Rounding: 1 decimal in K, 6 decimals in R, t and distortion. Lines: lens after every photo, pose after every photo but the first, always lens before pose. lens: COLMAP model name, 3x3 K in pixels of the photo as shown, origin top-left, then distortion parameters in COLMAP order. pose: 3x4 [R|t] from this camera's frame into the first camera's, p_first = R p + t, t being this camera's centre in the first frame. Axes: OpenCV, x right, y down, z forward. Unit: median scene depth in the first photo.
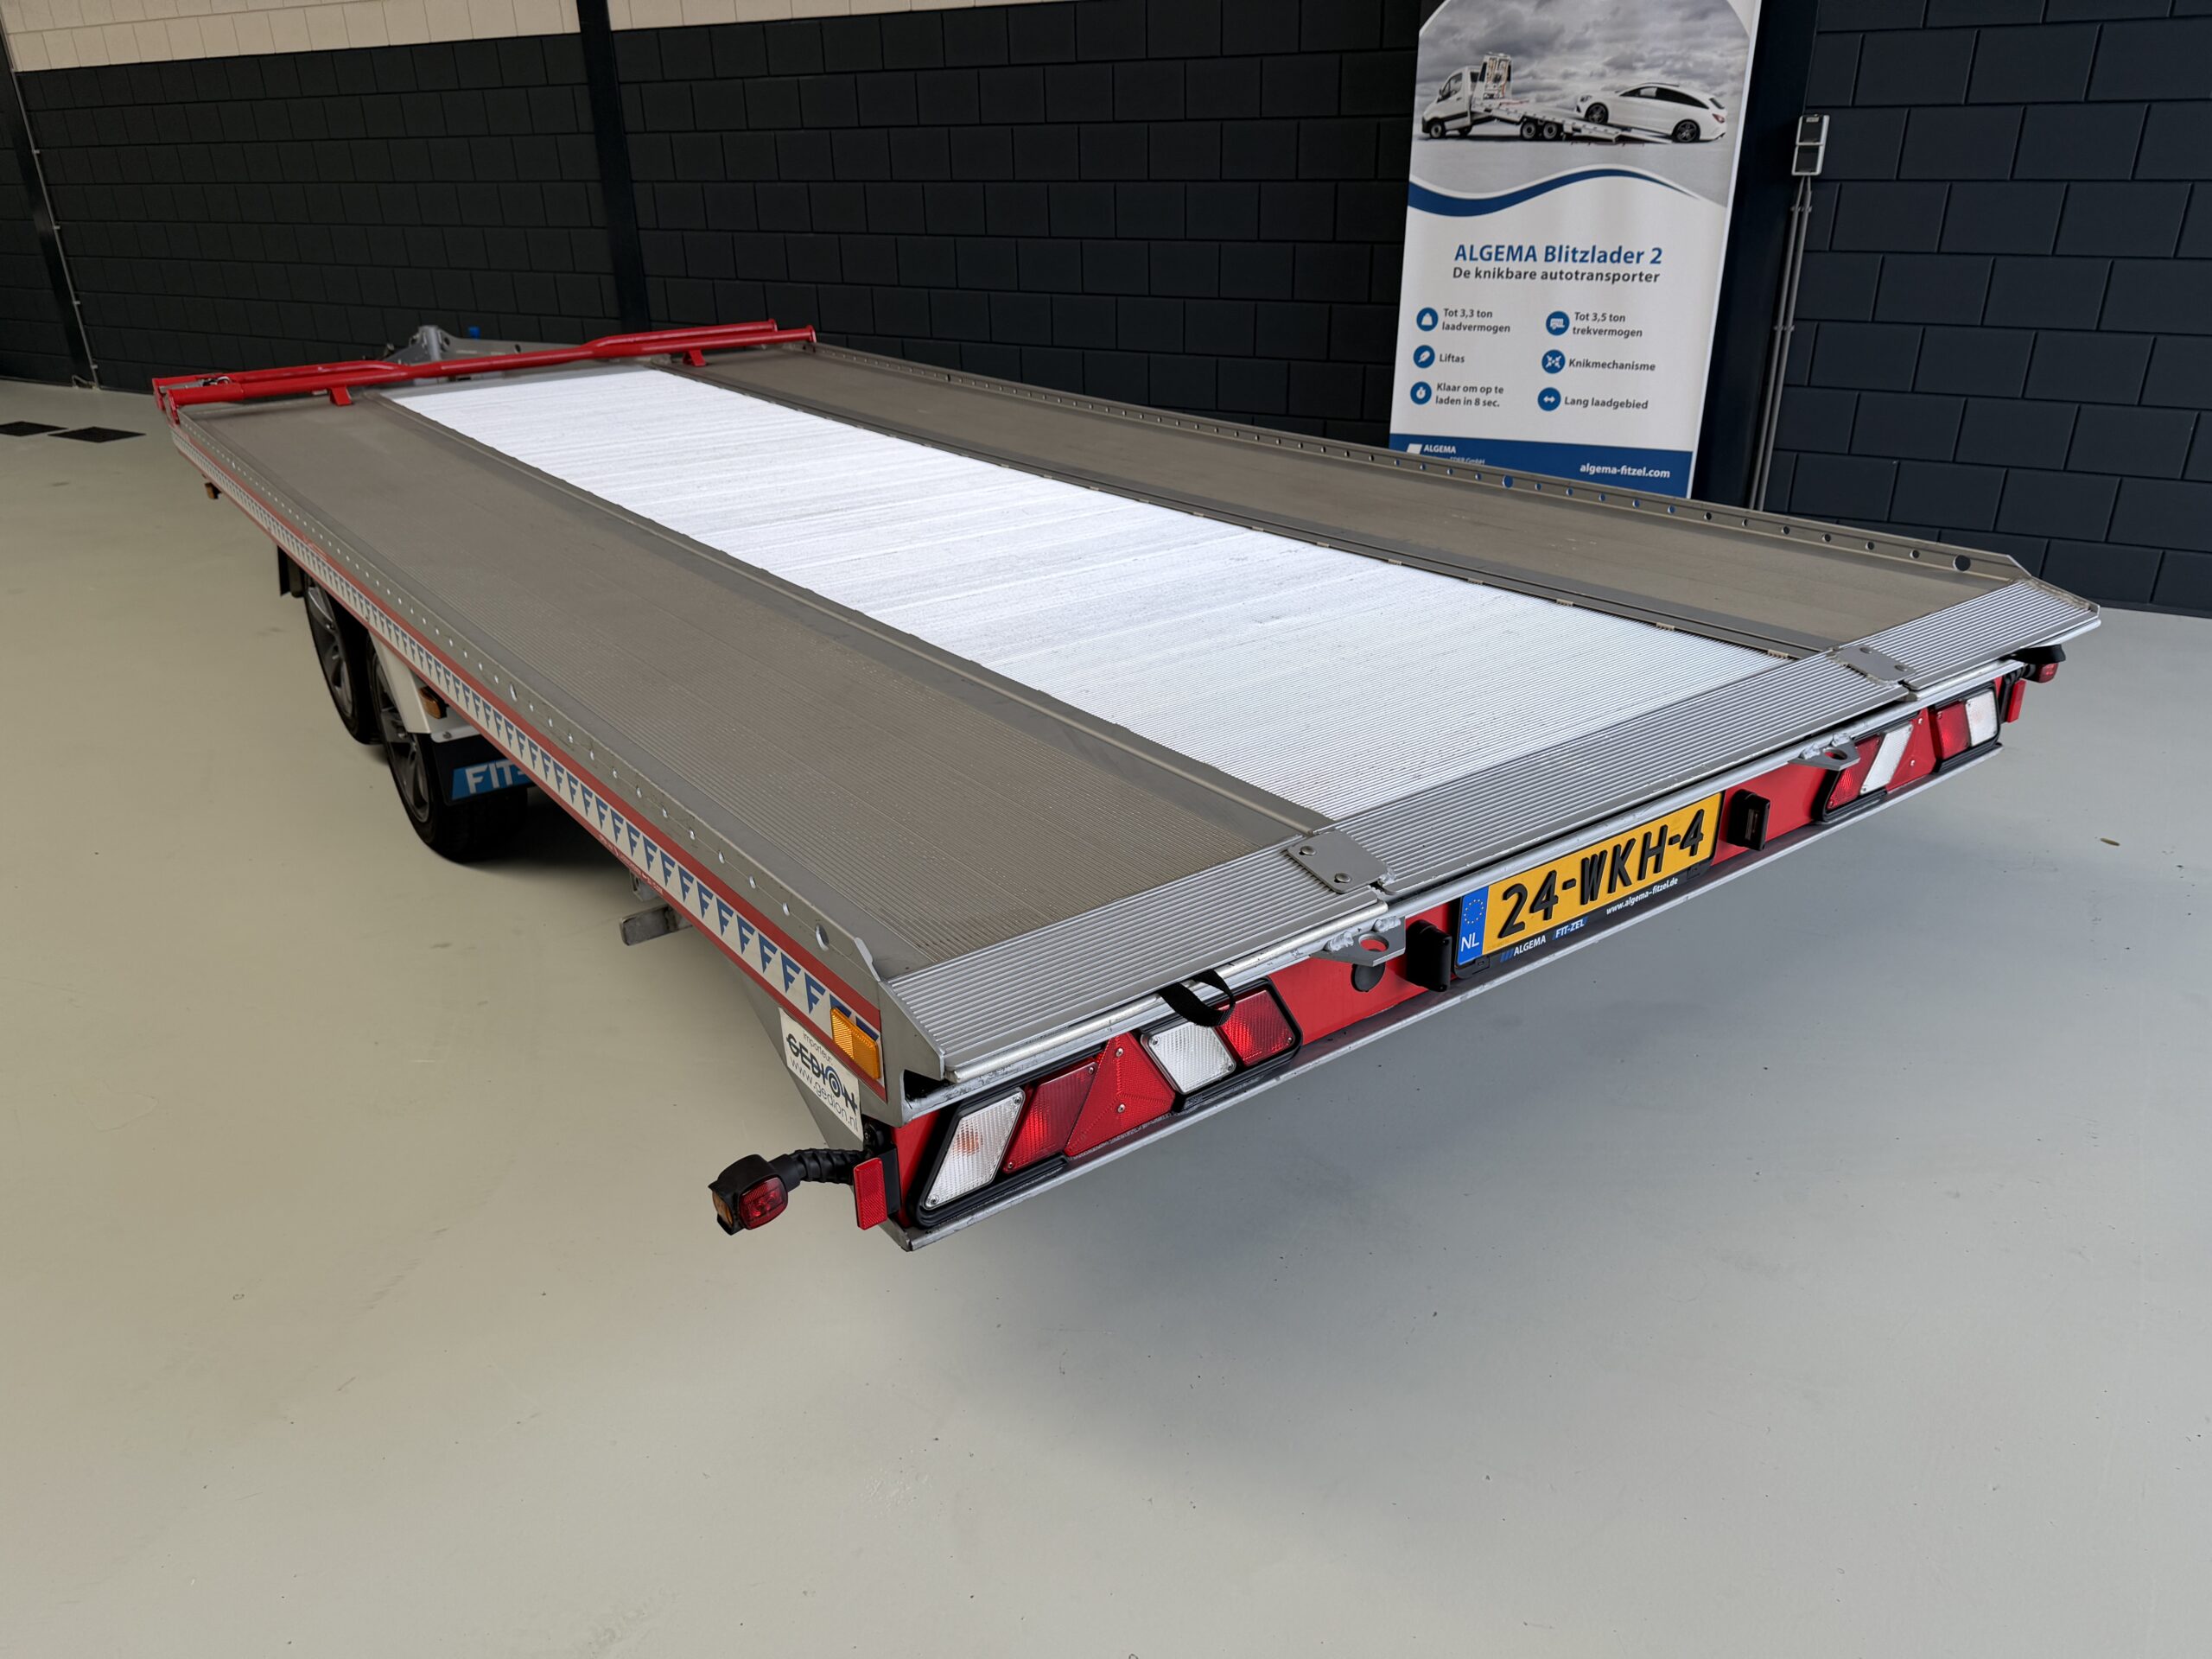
lens RADIAL K [[1580.3, 0, 1084.7], [0, 1580.3, 841.8], [0, 0, 1]] dist [0.065492, -0.105171]
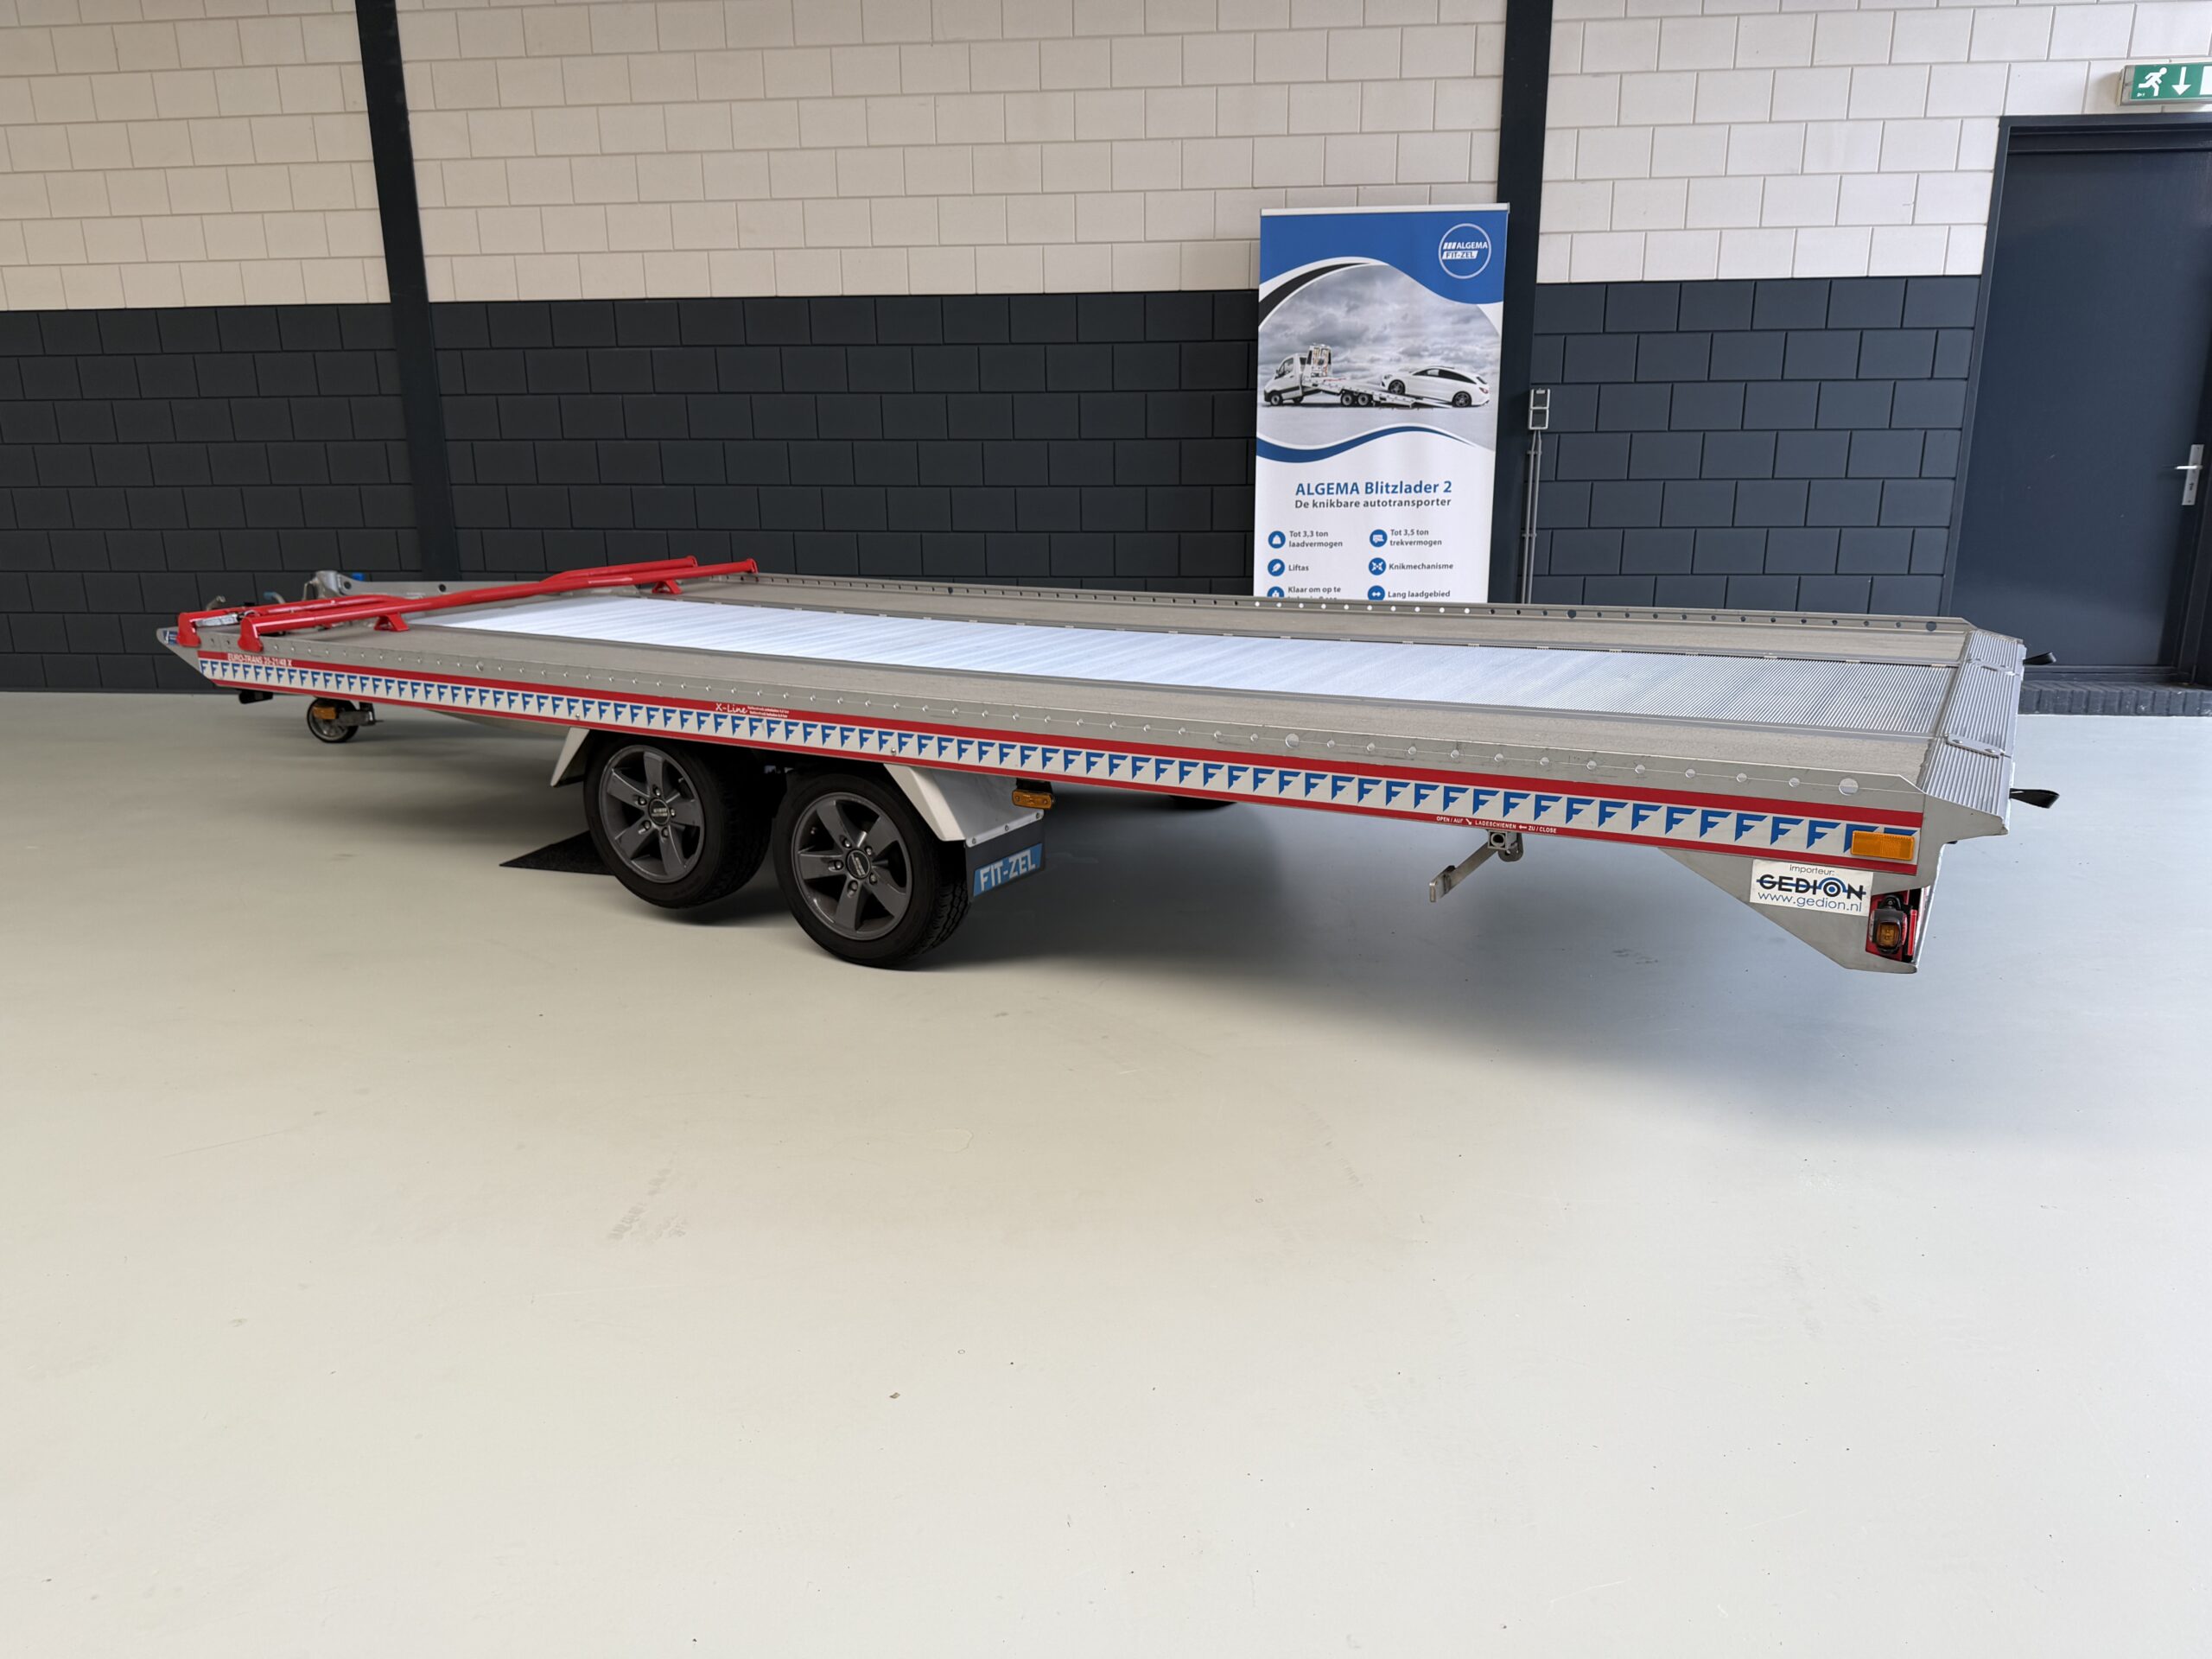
lens RADIAL K [[1580.3, 0, 1091.7], [0, 1580.3, 866.2], [0, 0, 1]] dist [0.065492, -0.105171]
pose [[0.910324, -0.100021, 0.401630, -0.491048], [0.161865, 0.979112, -0.123044, 0.068702], [-0.380934, 0.177020, 0.907498, -0.063376]]
